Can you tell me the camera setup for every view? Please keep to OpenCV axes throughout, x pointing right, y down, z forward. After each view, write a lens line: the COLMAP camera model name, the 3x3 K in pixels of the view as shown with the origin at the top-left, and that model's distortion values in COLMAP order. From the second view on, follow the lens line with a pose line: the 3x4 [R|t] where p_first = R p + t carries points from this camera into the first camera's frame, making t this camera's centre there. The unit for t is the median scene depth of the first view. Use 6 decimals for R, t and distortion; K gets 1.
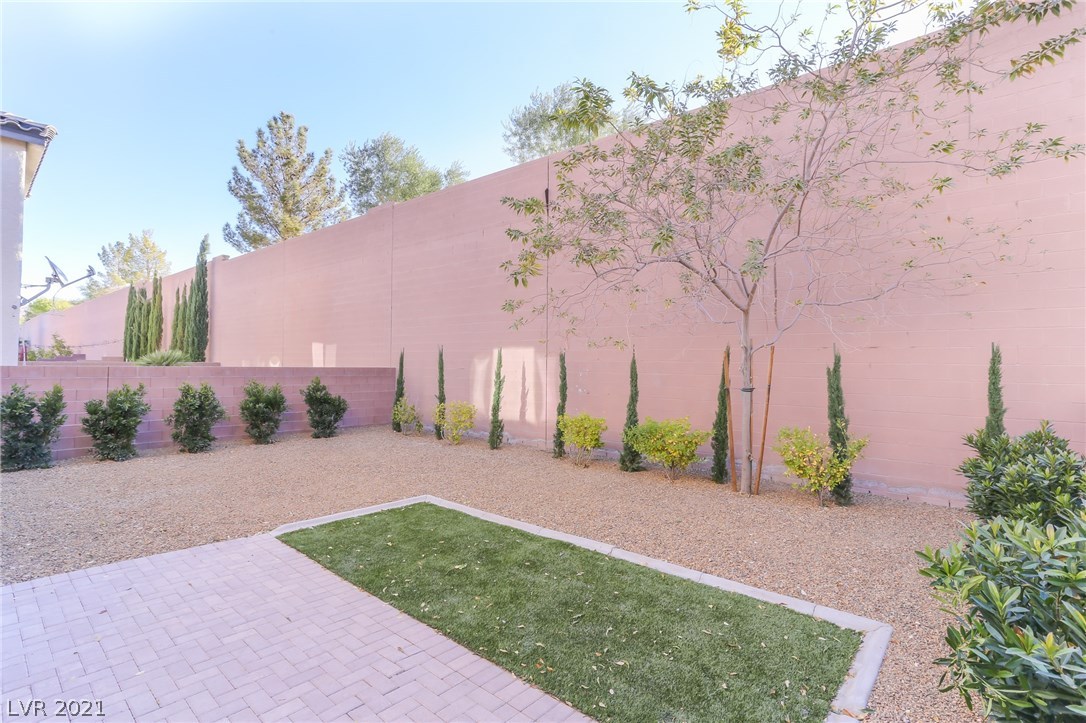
lens RADIAL K [[522.9, 0, 546.6], [0, 522.9, 355.0], [0, 0, 1]] dist [-0.021367, 0.007906]
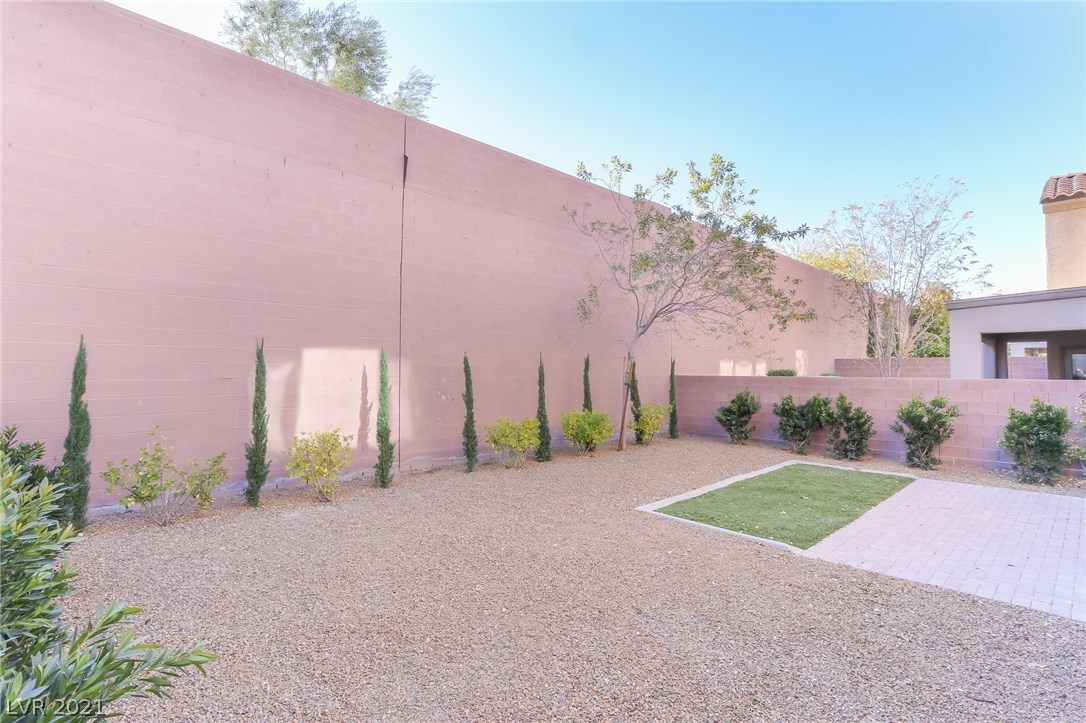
lens RADIAL K [[522.9, 0, 547.7], [0, 522.9, 362.9], [0, 0, 1]] dist [-0.021367, 0.007906]
pose [[0.089057, -0.000362, 0.996026, -1.665240], [-0.012203, 0.999924, 0.001455, 0.005698], [-0.995952, -0.012284, 0.089046, 1.516726]]
